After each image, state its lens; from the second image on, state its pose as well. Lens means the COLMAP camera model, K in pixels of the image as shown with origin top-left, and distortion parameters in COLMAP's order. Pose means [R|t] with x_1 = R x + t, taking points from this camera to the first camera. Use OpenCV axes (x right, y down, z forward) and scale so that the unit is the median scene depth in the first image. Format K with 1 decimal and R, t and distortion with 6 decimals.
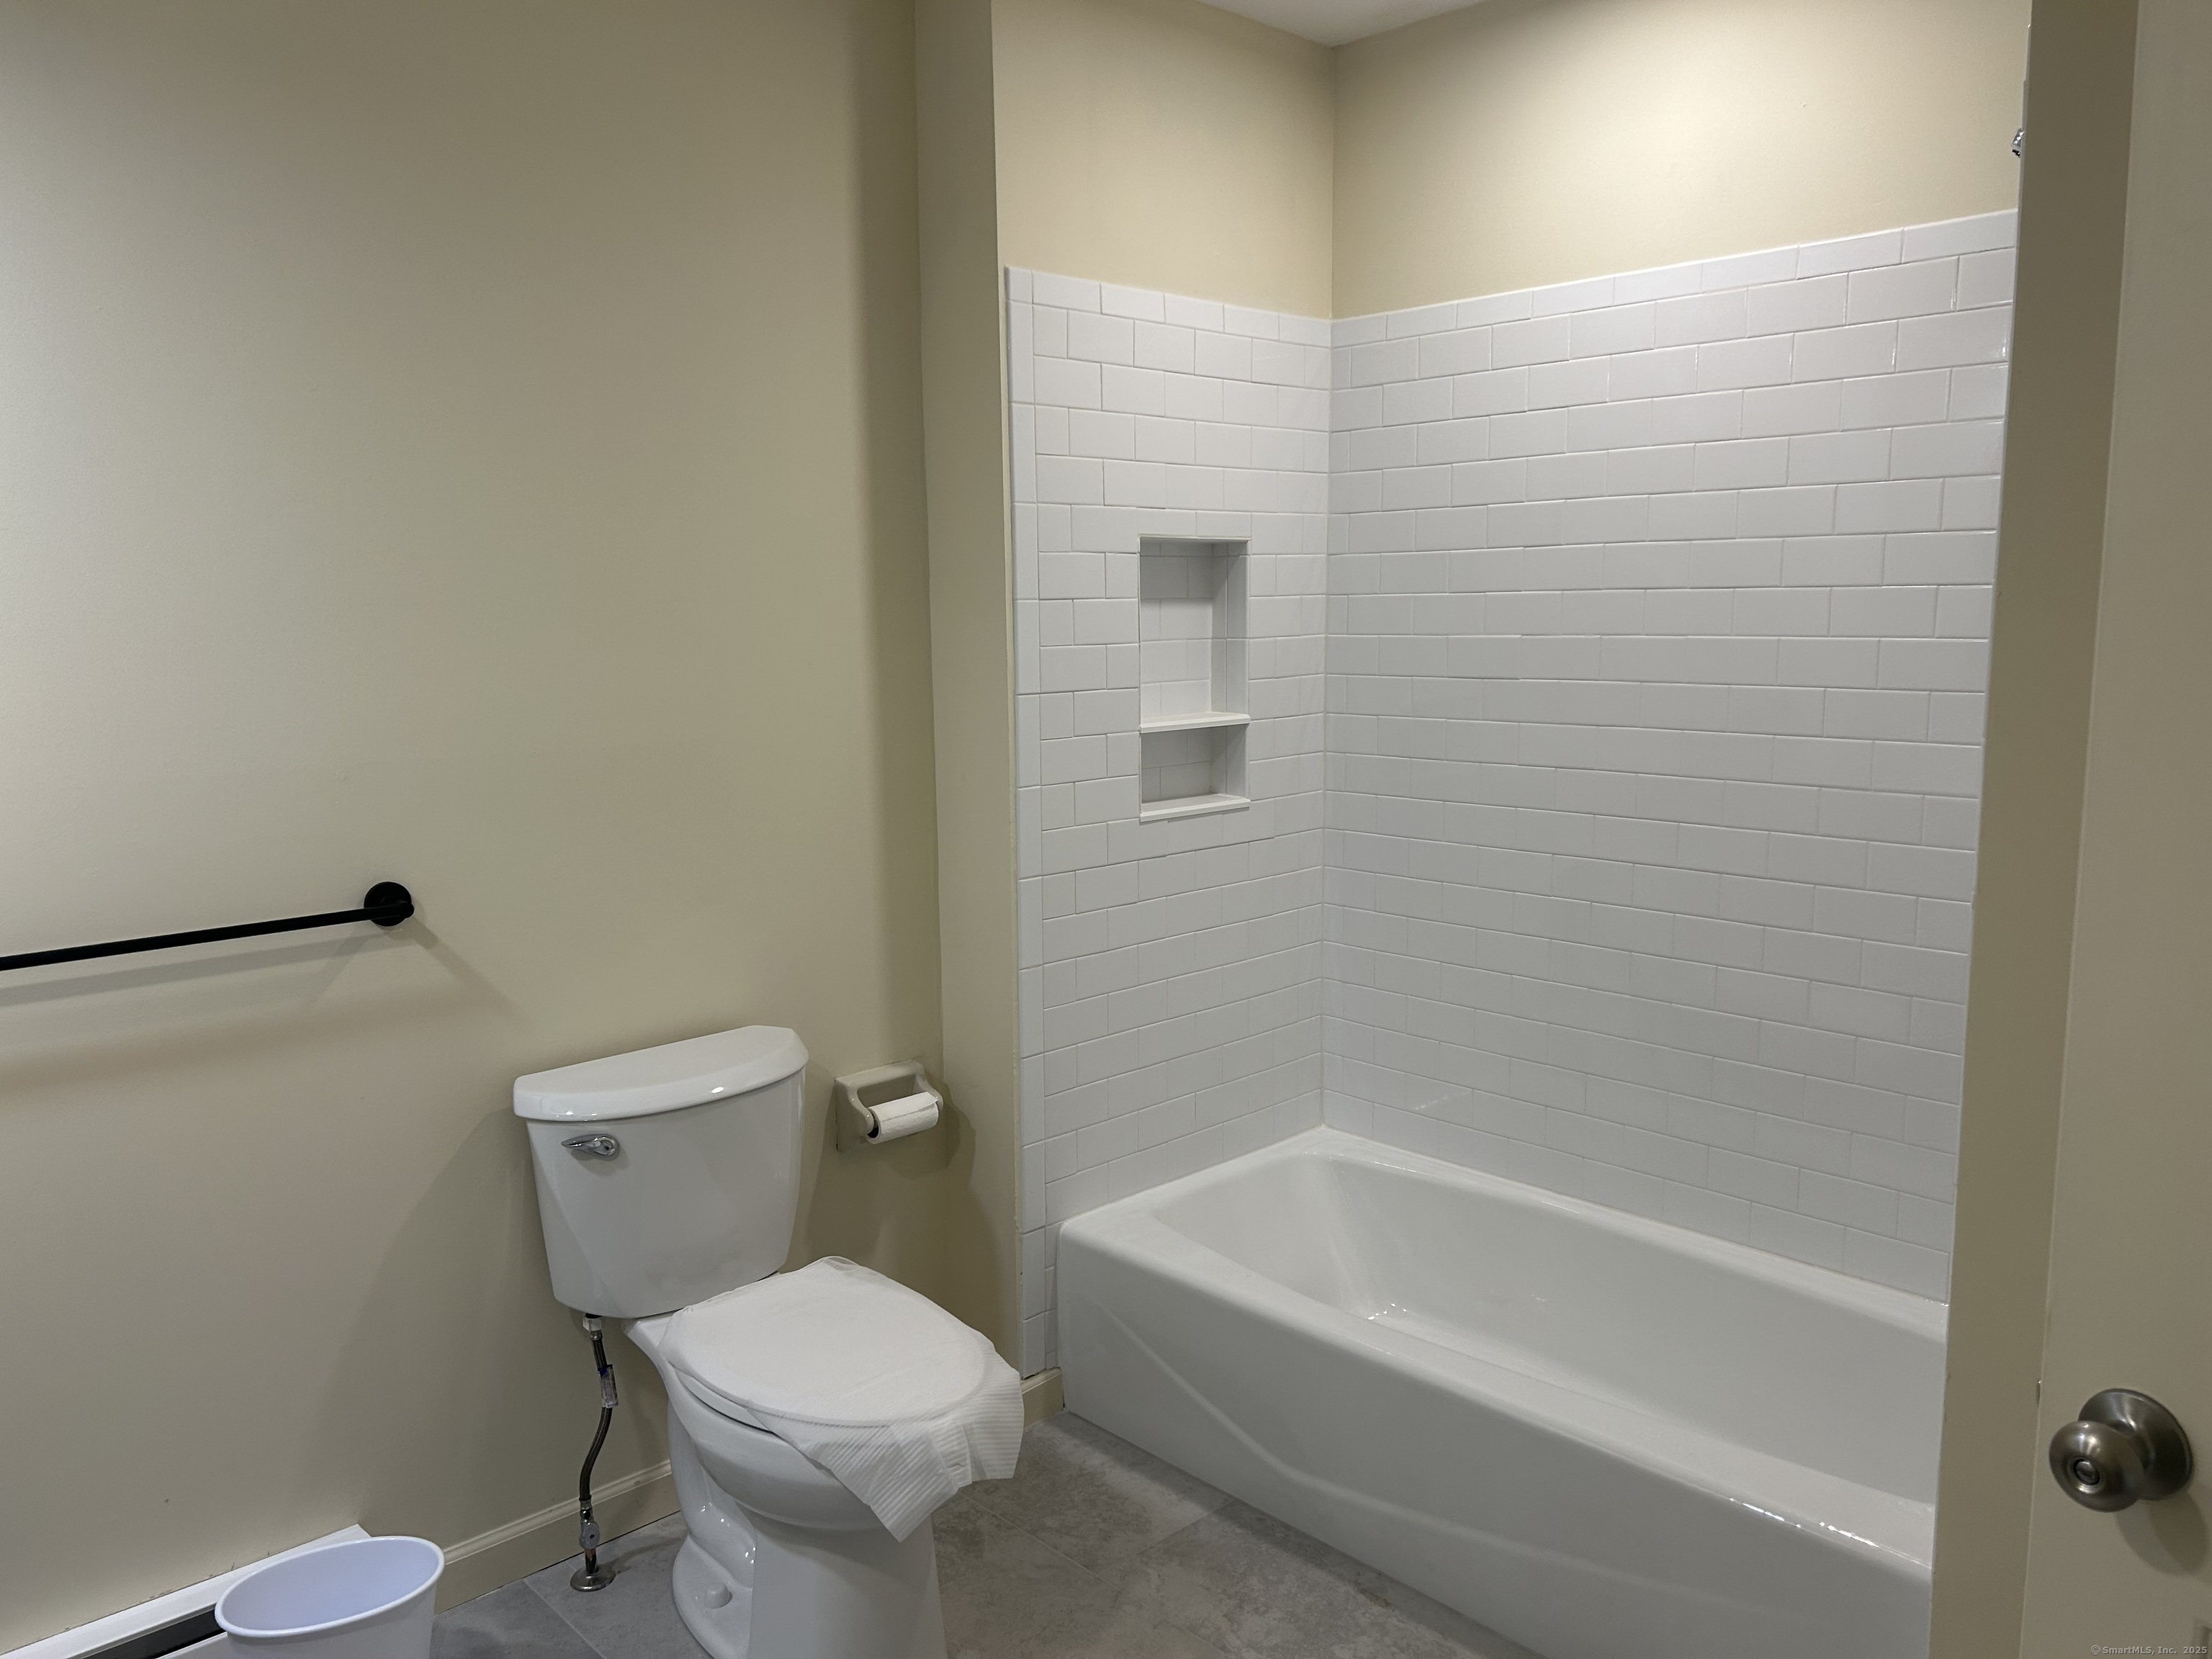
lens RADIAL K [[1659.1, 0, 1106.0], [0, 1659.1, 829.5], [0, 0, 1]] dist [0.092027, -0.125561]
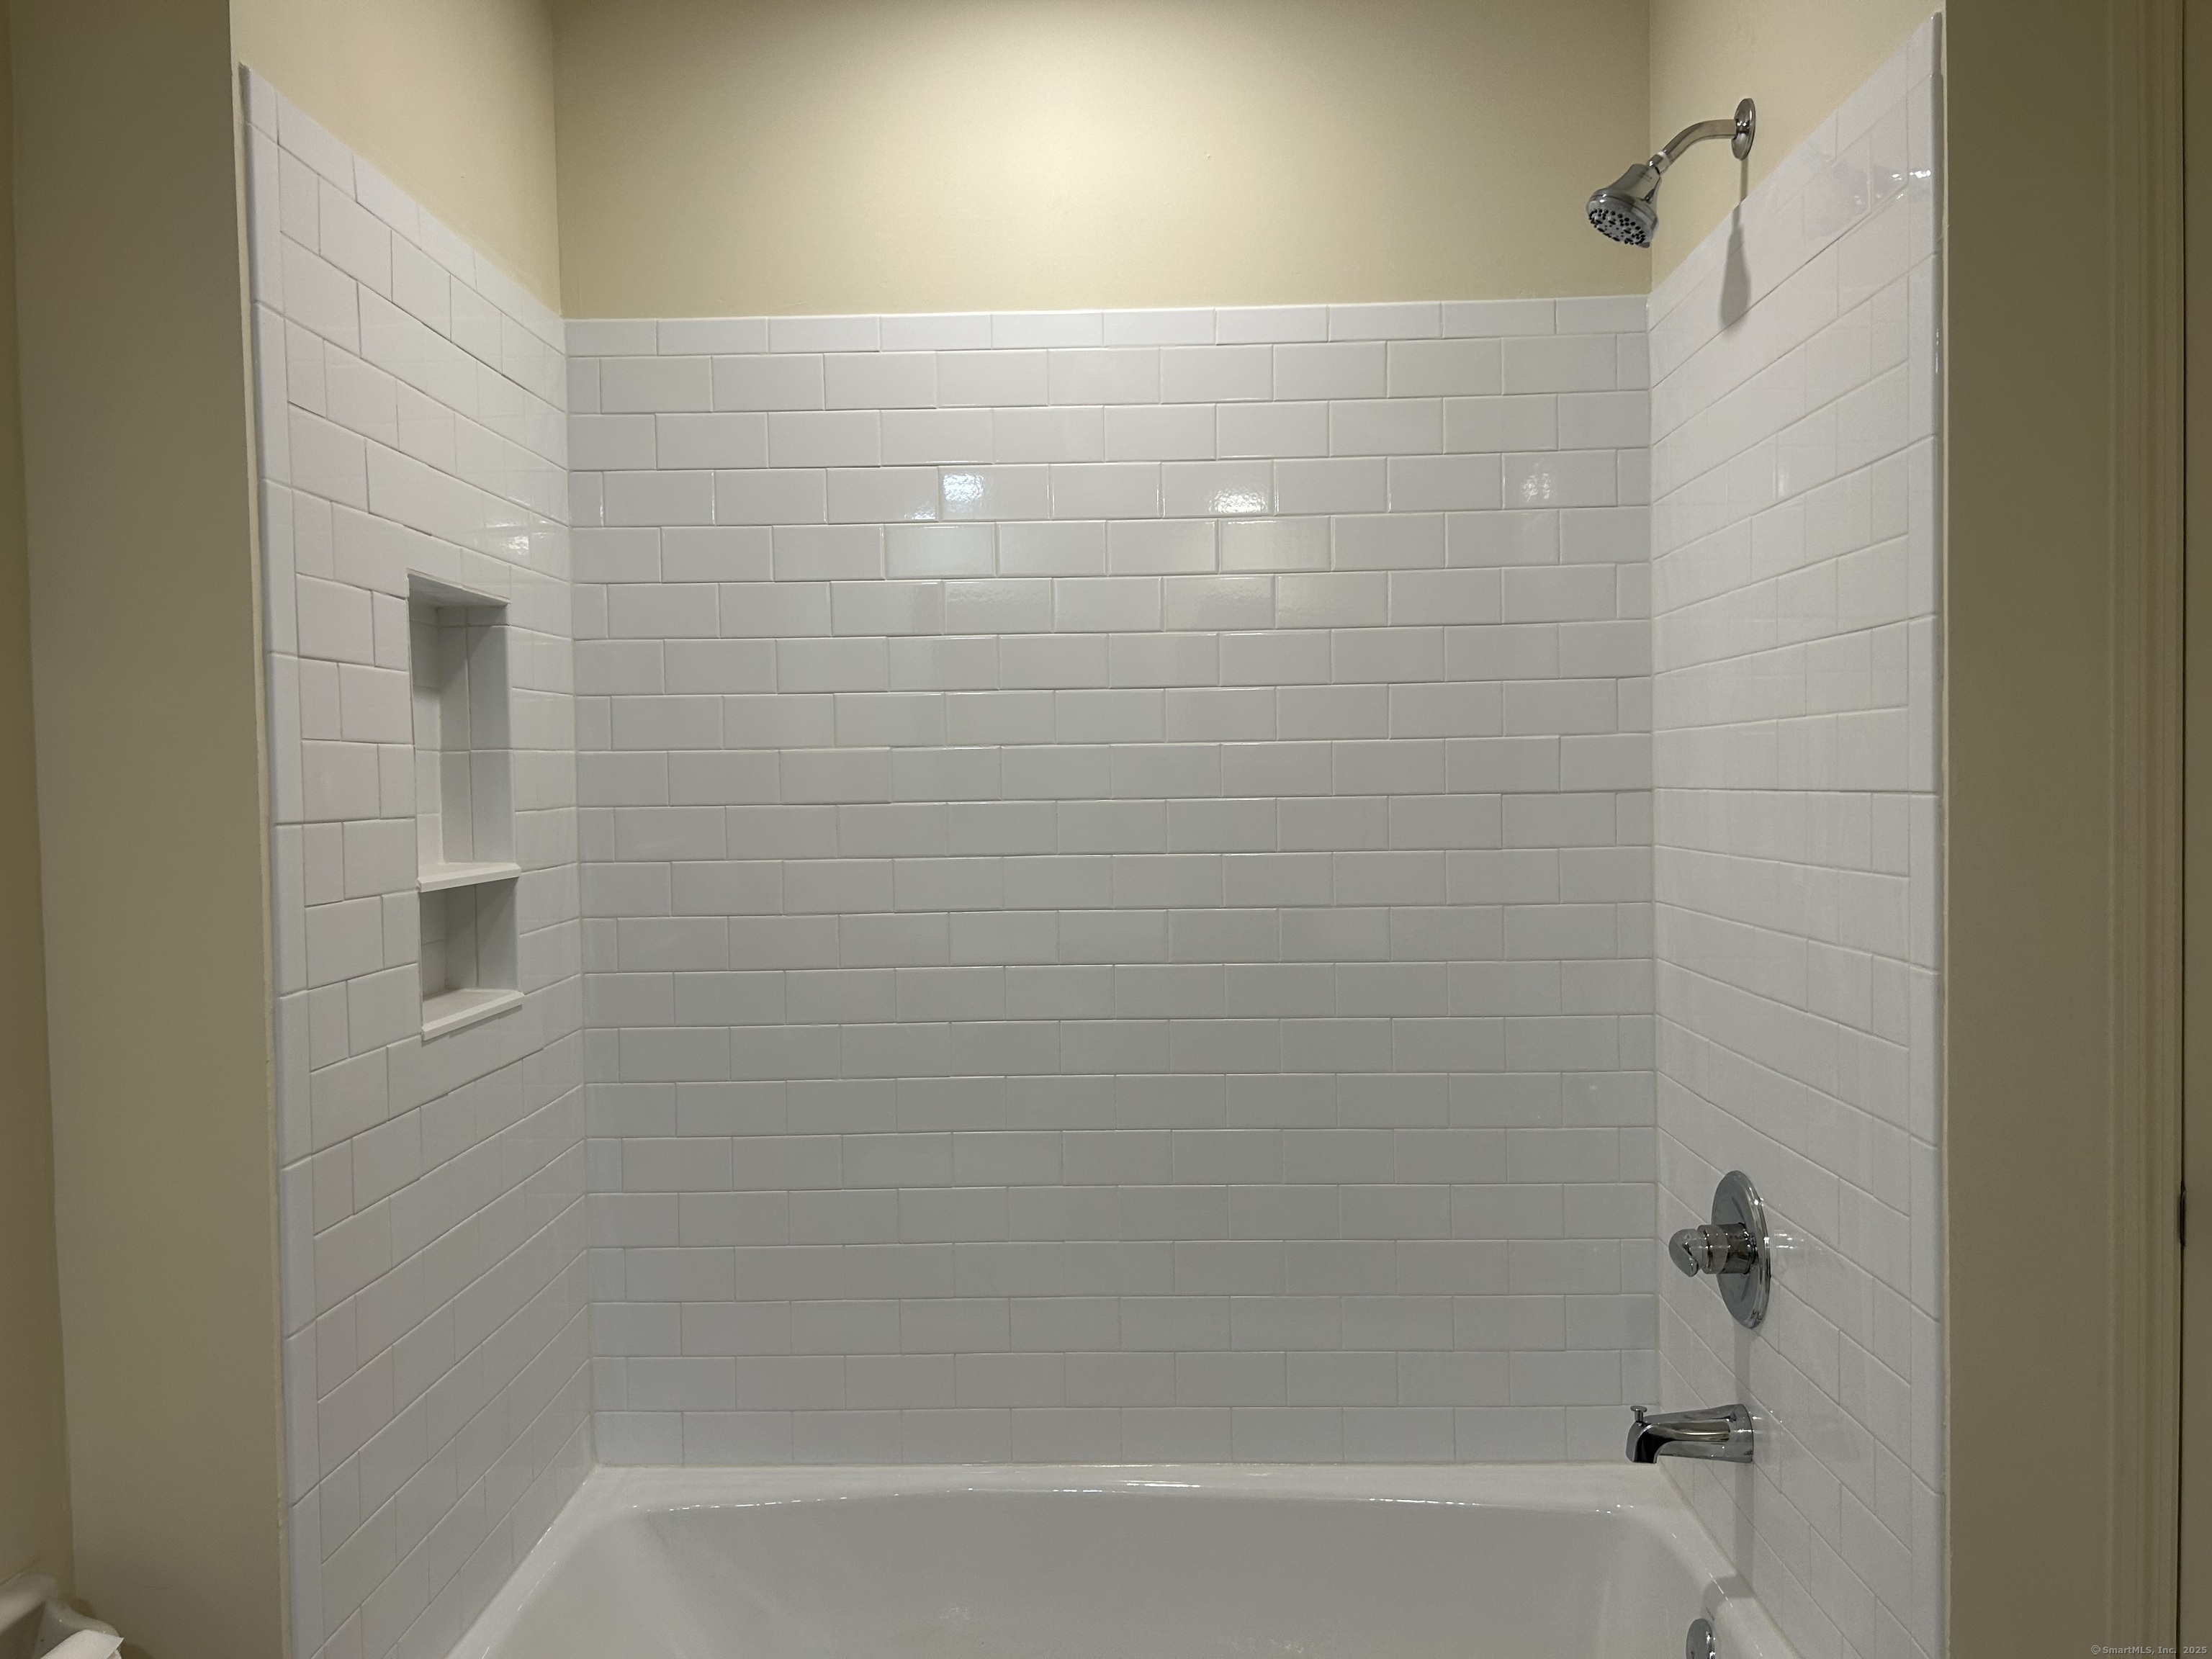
lens RADIAL K [[1665.5, 0, 1106.0], [0, 1665.5, 829.5], [0, 0, 1]] dist [0.003241, 0.008105]
pose [[0.708341, -0.019624, 0.705597, -0.225059], [0.102477, 0.991882, -0.075290, -0.009308], [-0.698392, 0.125638, 0.704602, 0.384599]]
